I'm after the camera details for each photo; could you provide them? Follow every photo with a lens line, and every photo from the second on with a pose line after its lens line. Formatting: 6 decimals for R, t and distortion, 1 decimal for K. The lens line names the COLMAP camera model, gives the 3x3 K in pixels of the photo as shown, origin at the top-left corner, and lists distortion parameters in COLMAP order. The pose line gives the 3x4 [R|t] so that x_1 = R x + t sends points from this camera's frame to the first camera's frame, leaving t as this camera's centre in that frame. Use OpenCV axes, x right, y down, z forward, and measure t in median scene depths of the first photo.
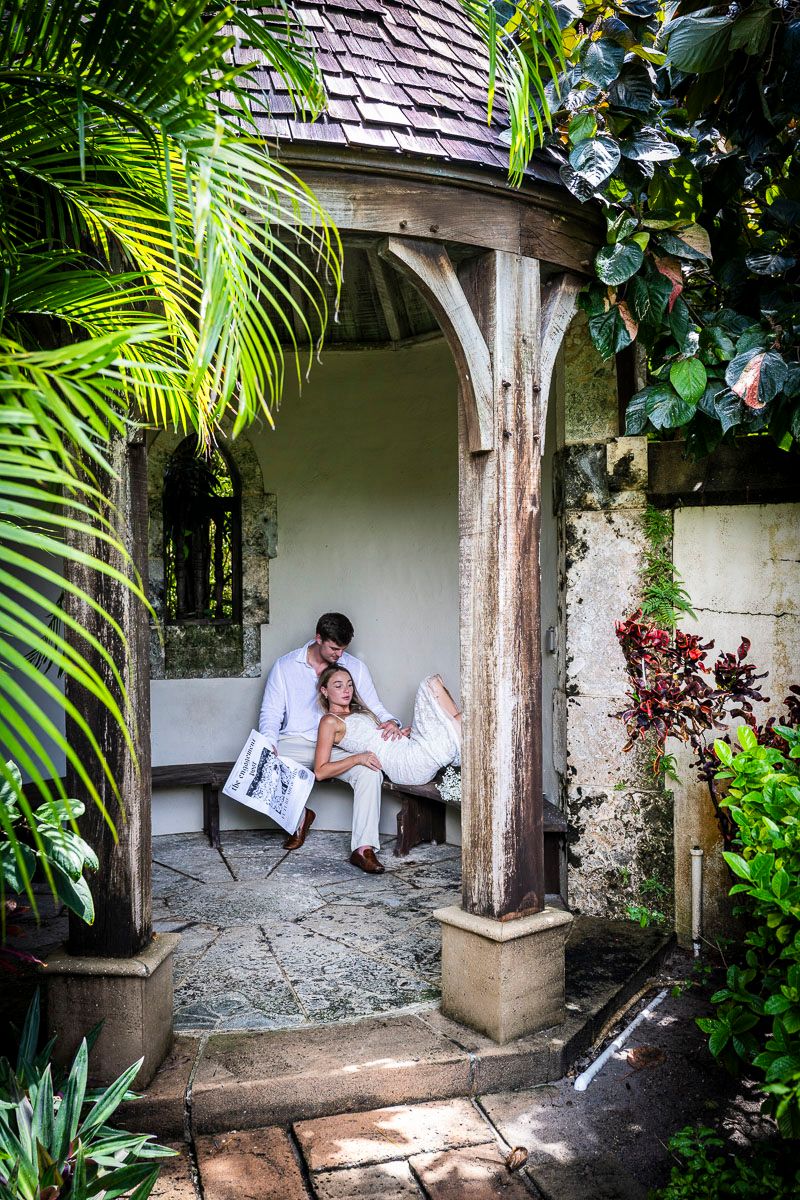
lens RADIAL K [[1196.6, 0, 413.3], [0, 1196.6, 605.1], [0, 0, 1]] dist [-0.002378, 0.000000]
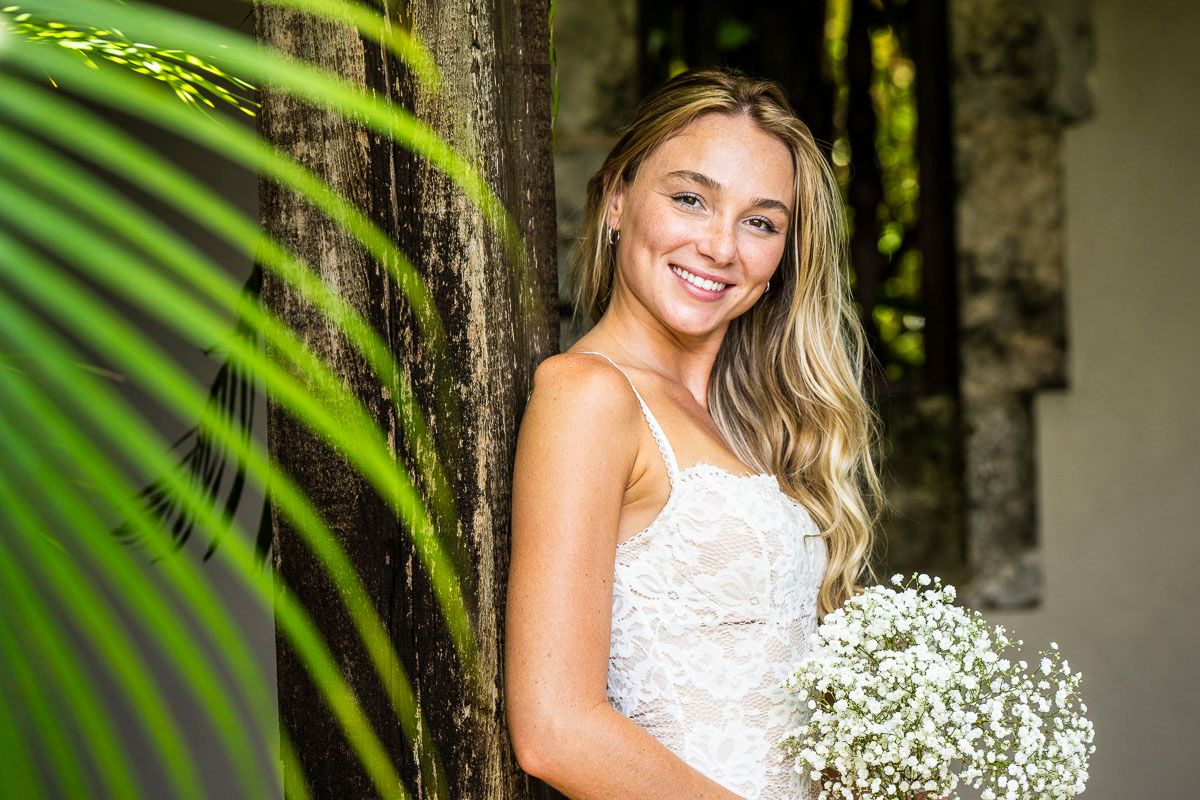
lens RADIAL K [[5491.7, 0, 599.8], [0, 5491.7, 398.4], [0, 0, 1]] dist [0.016983, 0.000000]
pose [[0.974901, -0.022593, -0.221487, 0.064829], [0.024092, 0.999701, 0.004068, 0.018926], [0.221329, -0.009302, 0.975155, -0.222365]]
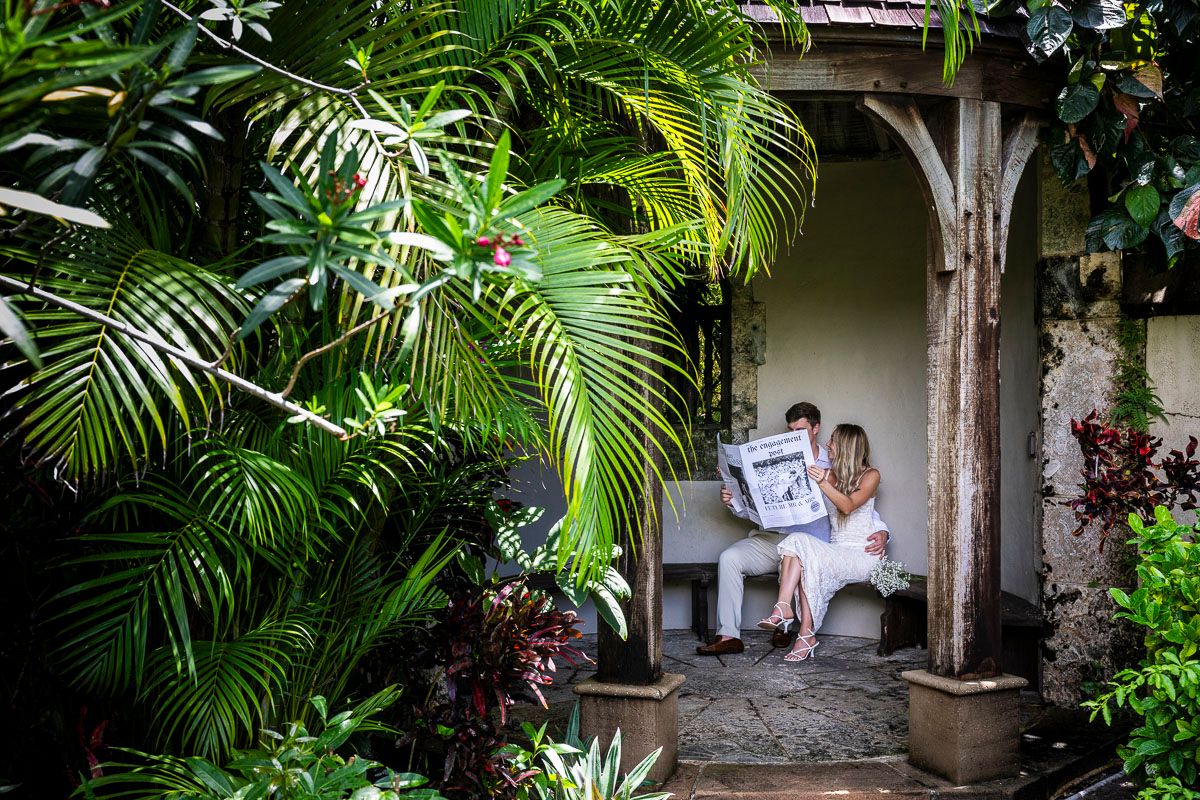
lens RADIAL K [[1418.8, 0, 604.0], [0, 1418.8, 389.6], [0, 0, 1]] dist [0.016484, 0.000000]
pose [[0.975052, 0.006838, -0.221872, 0.039307], [-0.012064, 0.999681, -0.022206, 0.019477], [0.221650, 0.024329, 0.974823, -0.398212]]
